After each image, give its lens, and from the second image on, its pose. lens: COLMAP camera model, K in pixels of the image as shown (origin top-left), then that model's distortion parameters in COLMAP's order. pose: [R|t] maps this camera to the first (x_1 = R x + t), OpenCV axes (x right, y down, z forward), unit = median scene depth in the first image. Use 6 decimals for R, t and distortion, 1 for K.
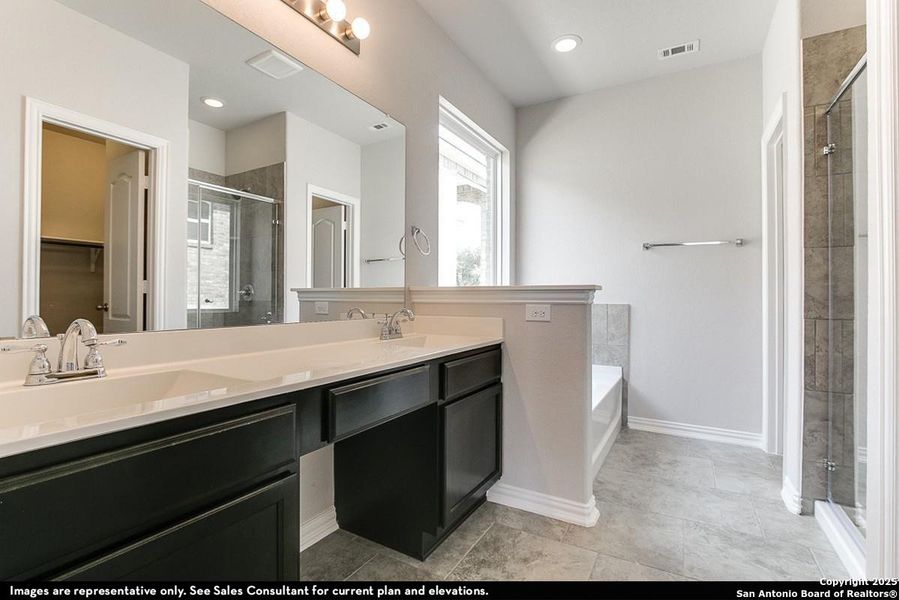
lens RADIAL K [[419.3, 0, 445.1], [0, 419.3, 296.4], [0, 0, 1]] dist [-0.018598, 0.000577]
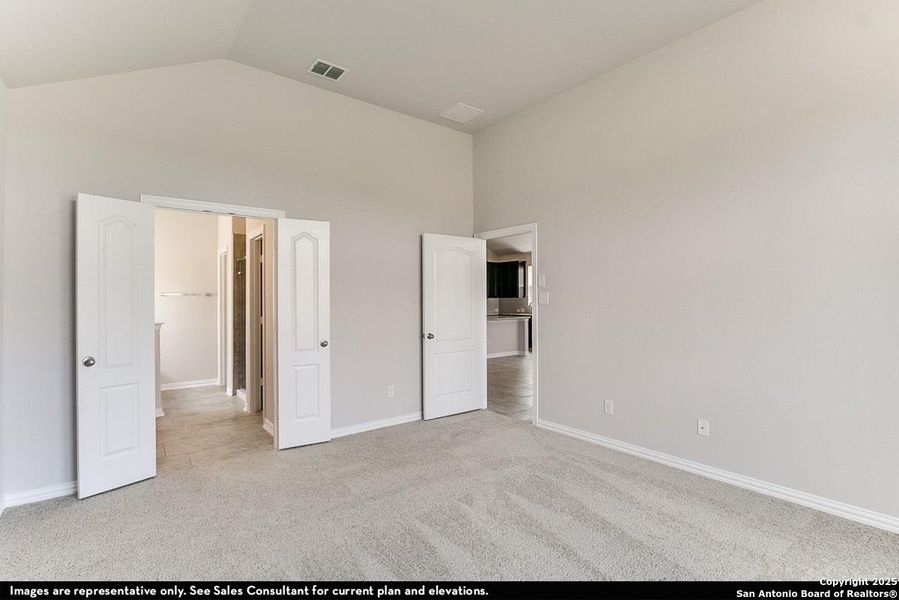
lens RADIAL K [[419.3, 0, 445.1], [0, 419.3, 296.4], [0, 0, 1]] dist [-0.018598, 0.000577]
pose [[0.379655, 0.004358, 0.925118, -1.162442], [0.003808, 0.999973, -0.006274, -0.137236], [-0.925120, 0.005905, 0.379628, -1.357043]]
